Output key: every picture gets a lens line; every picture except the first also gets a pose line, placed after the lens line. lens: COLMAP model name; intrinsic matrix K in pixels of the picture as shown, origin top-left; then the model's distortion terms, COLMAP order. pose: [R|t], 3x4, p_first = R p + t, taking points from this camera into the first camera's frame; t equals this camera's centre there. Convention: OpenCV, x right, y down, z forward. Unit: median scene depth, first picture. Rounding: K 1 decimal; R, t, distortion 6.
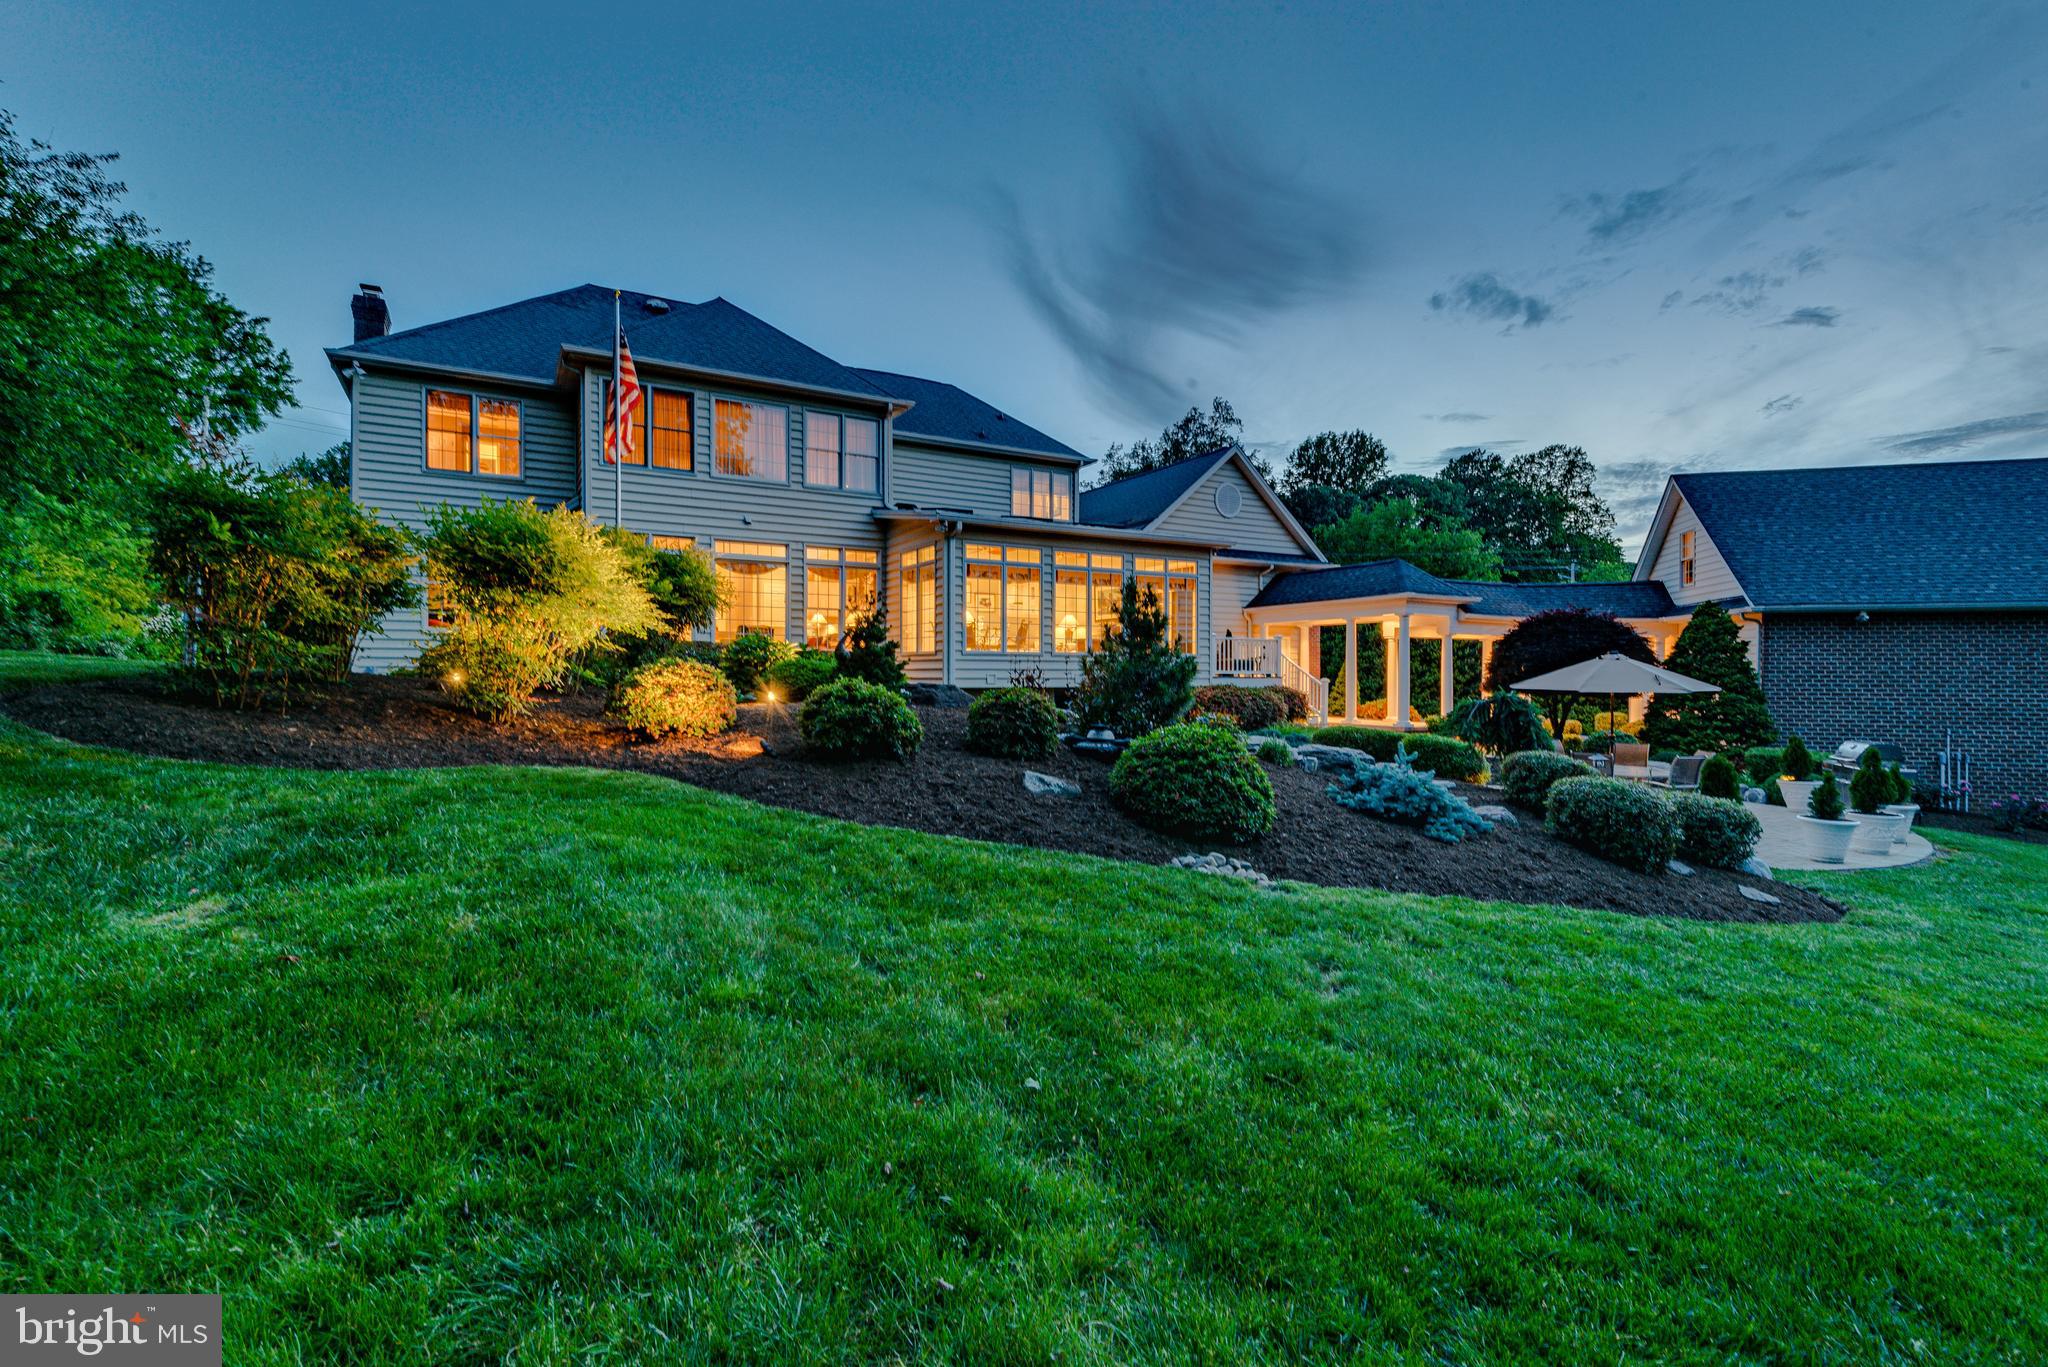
lens RADIAL K [[952.4, 0, 1024.0], [0, 952.4, 683.5], [0, 0, 1]] dist [0.023286, -0.012022]
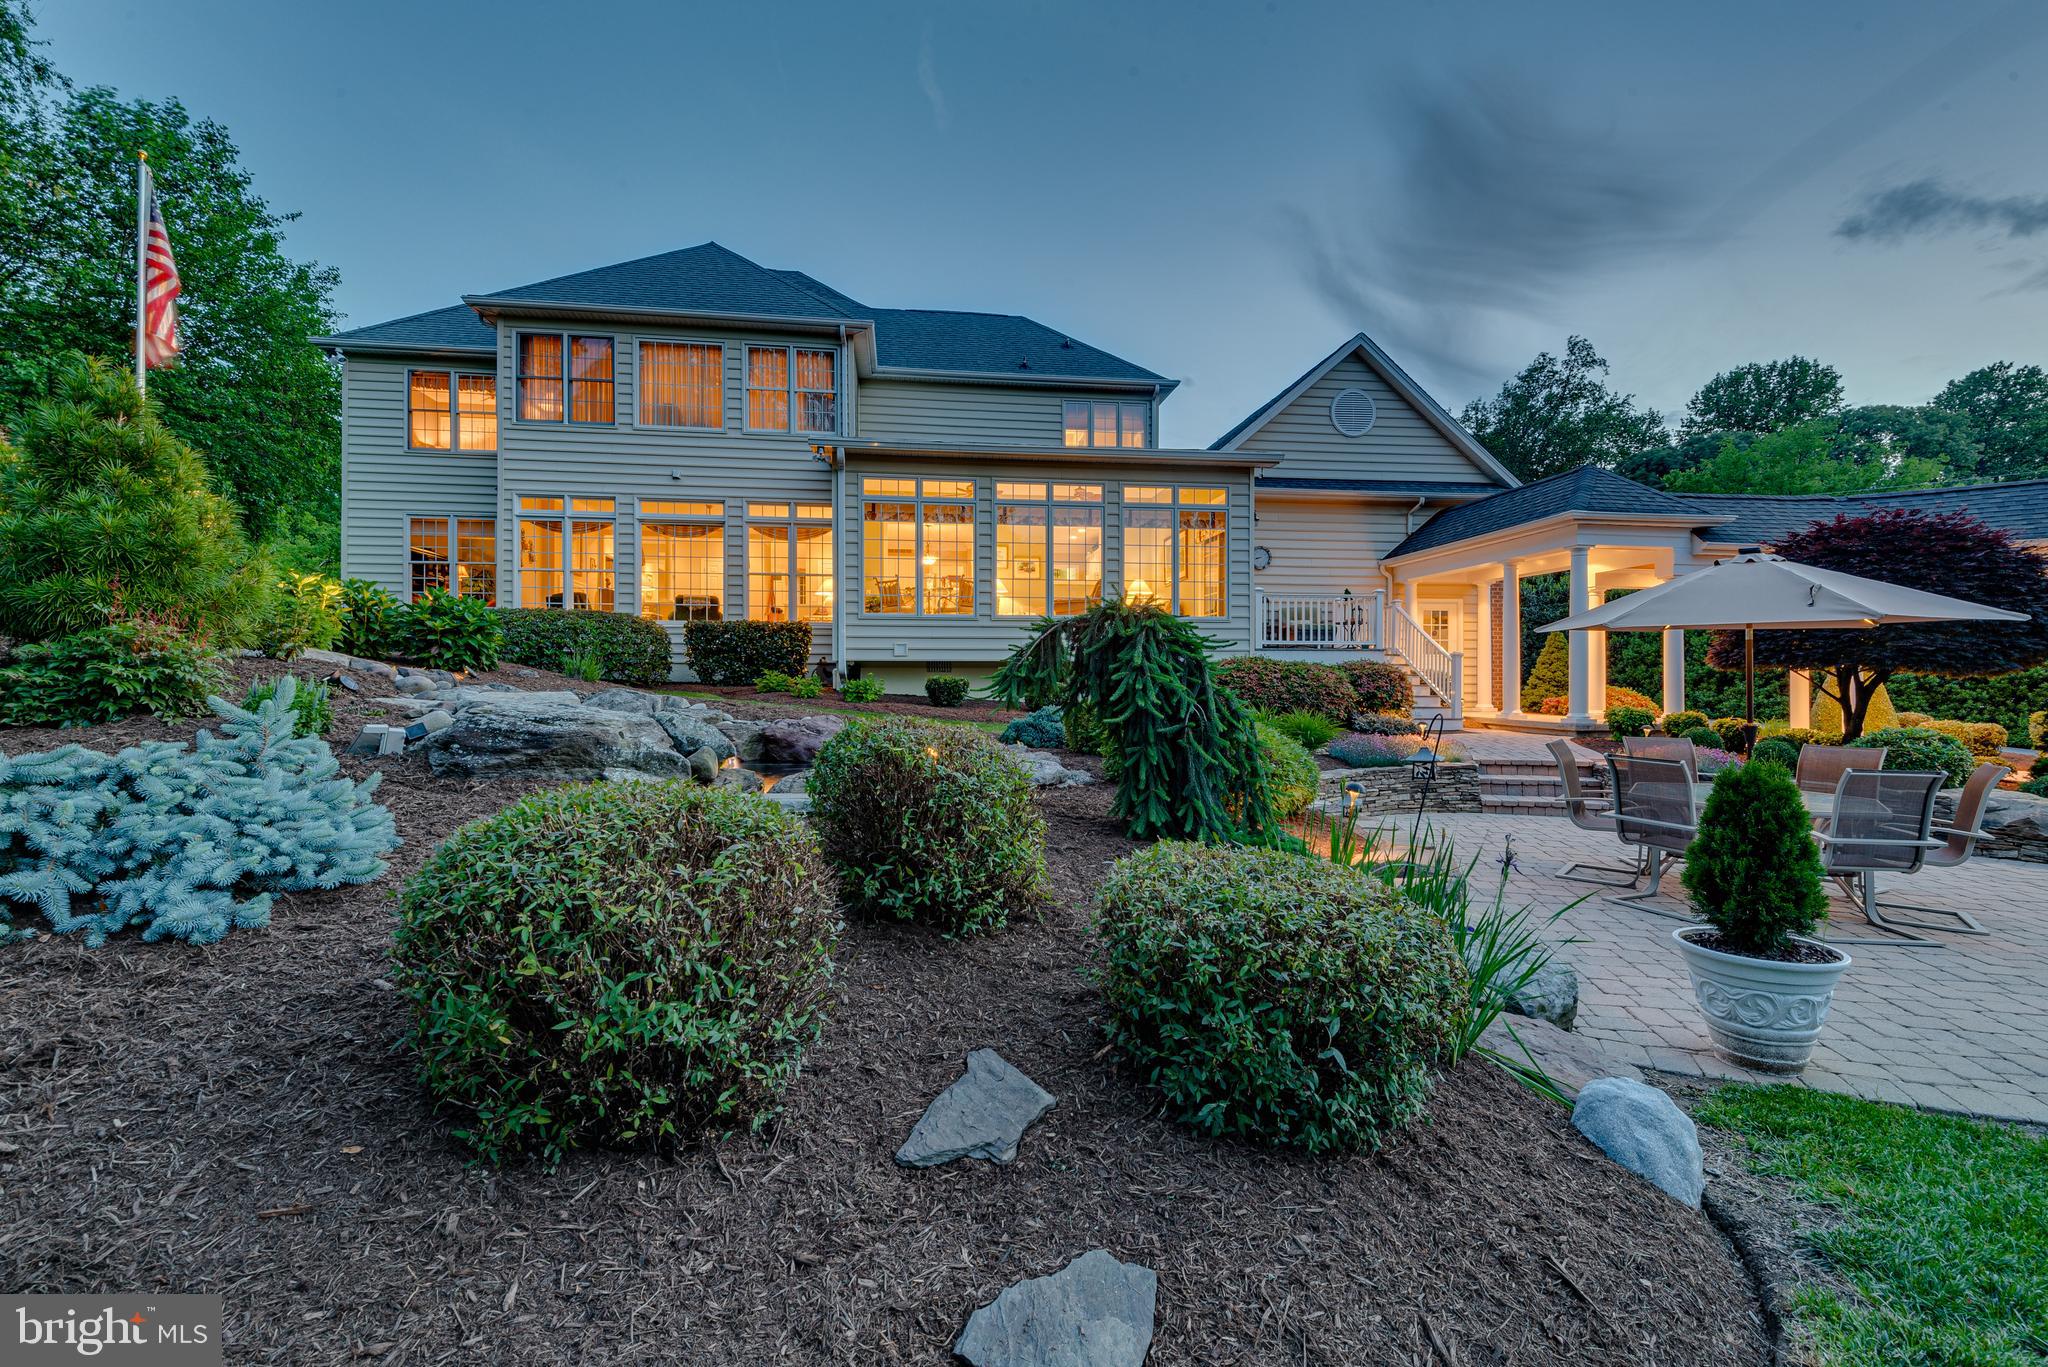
lens RADIAL K [[952.4, 0, 1024.0], [0, 952.4, 683.5], [0, 0, 1]] dist [0.023286, -0.012022]
pose [[0.930412, -0.005024, -0.366481, 0.245275], [0.002003, 0.999961, -0.008625, 0.021194], [0.366510, 0.007291, 0.930385, 0.224248]]
